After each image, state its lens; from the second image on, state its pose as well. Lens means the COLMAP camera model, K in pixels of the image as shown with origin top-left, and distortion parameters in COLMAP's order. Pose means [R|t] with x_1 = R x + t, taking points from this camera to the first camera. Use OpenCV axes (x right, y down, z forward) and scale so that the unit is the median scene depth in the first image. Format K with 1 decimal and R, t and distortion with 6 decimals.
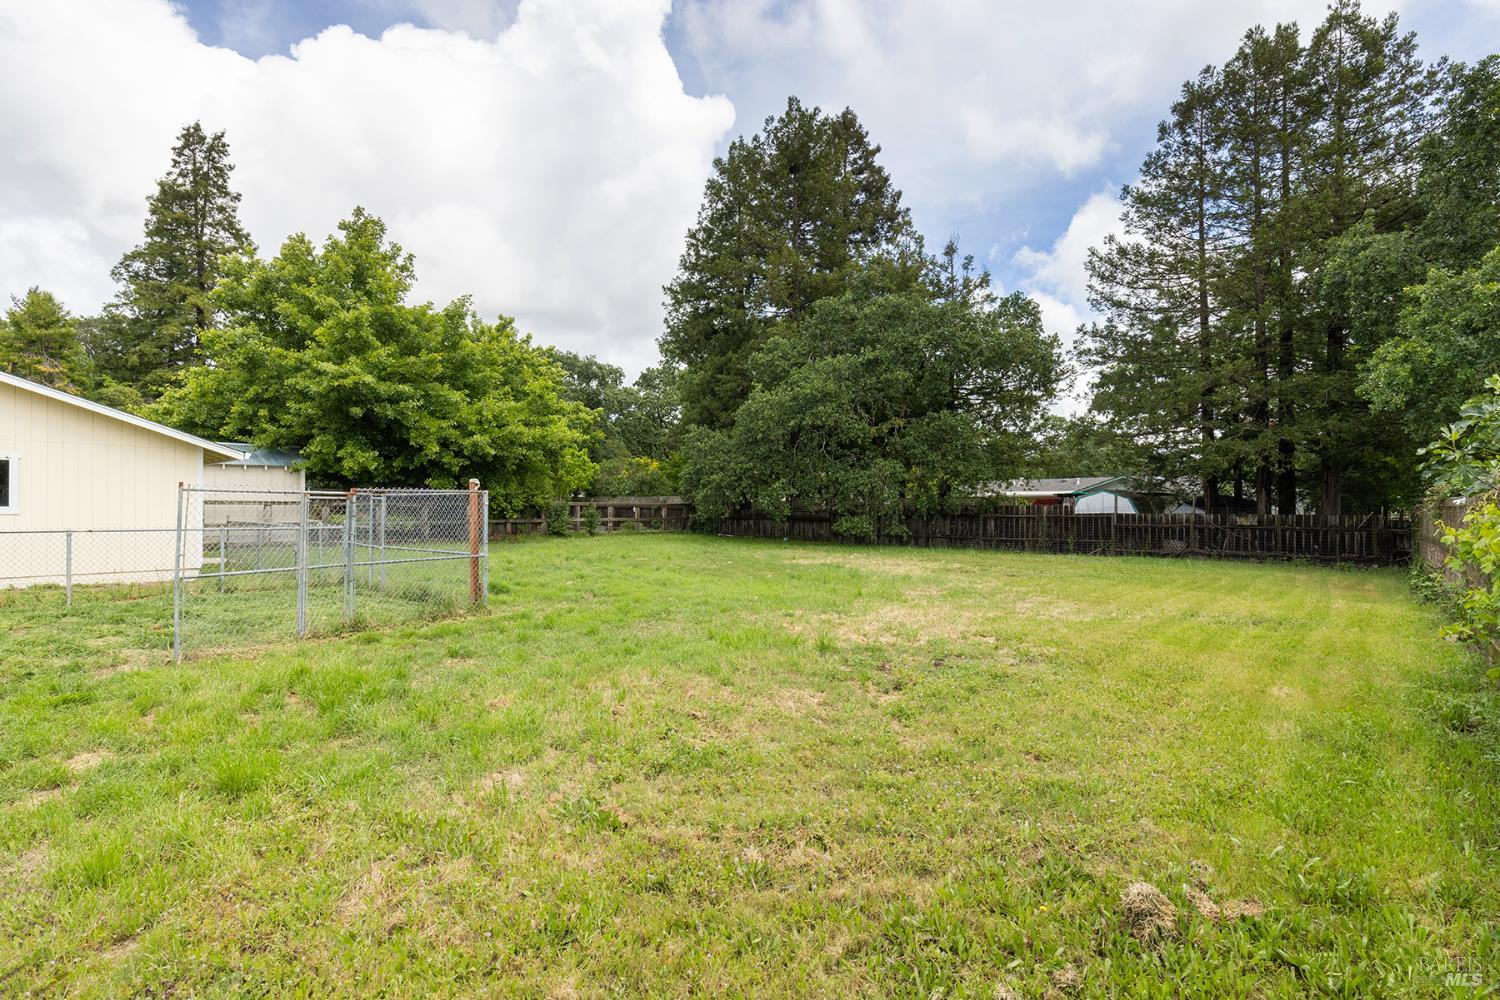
lens RADIAL K [[720.6, 0, 746.0], [0, 720.6, 502.8], [0, 0, 1]] dist [-0.001380, 0.002028]
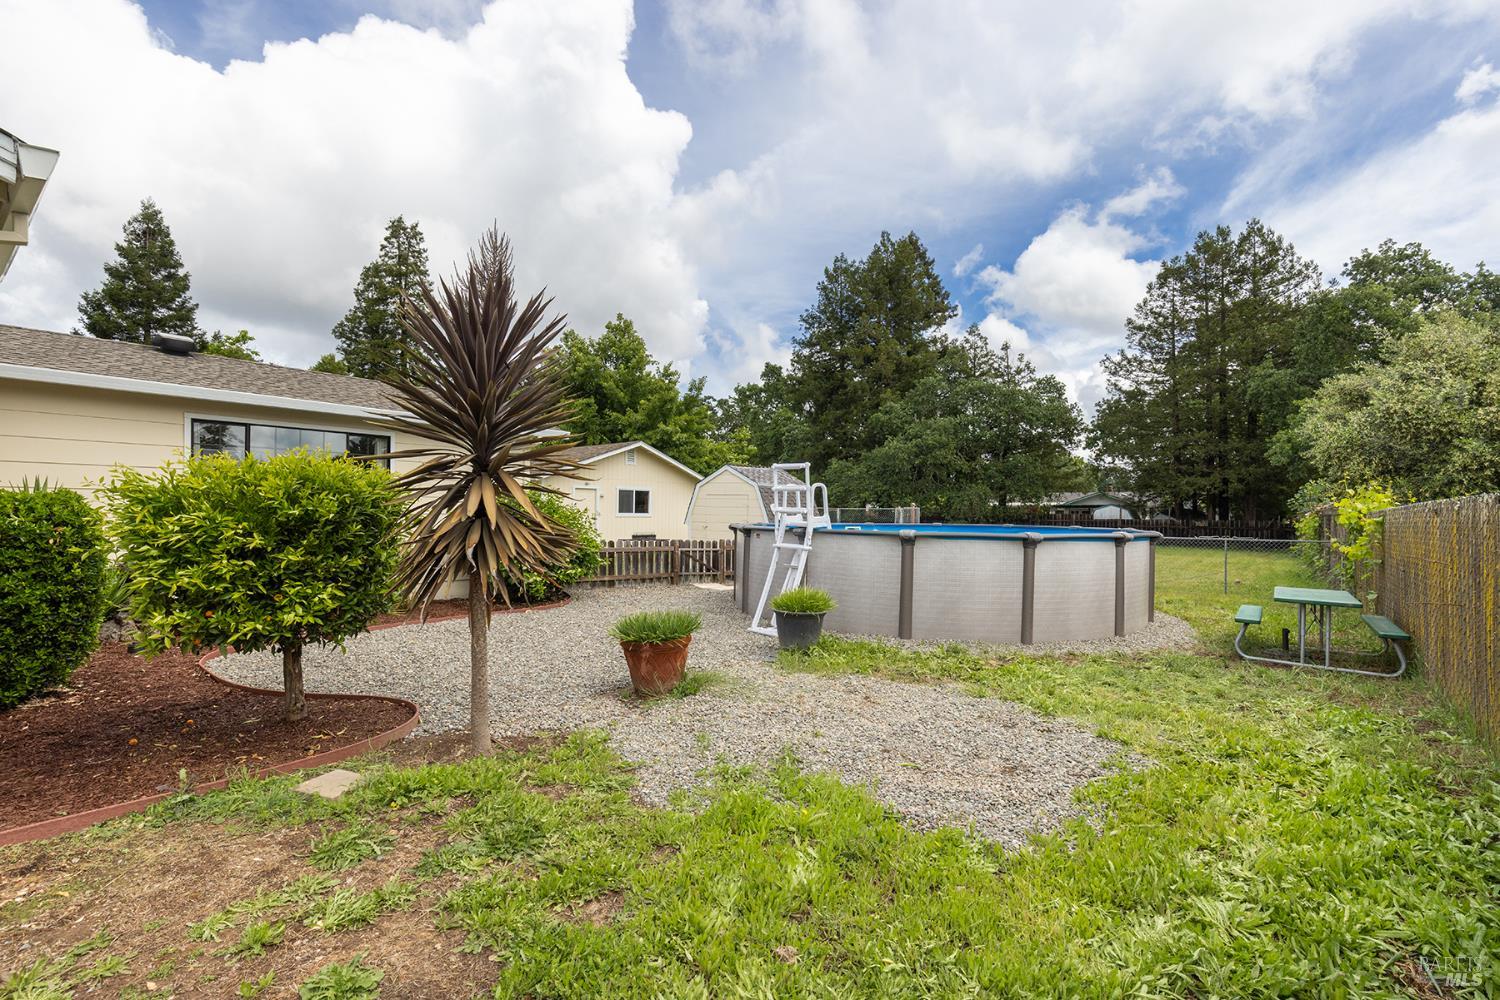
lens RADIAL K [[671.0, 0, 749.8], [0, 671.0, 498.3], [0, 0, 1]] dist [0.010673, 0.001054]
pose [[0.998407, 0.003365, 0.056318, -0.358253], [-0.002326, 0.999826, -0.018519, -0.002741], [-0.056371, 0.018359, 0.998241, -0.410550]]
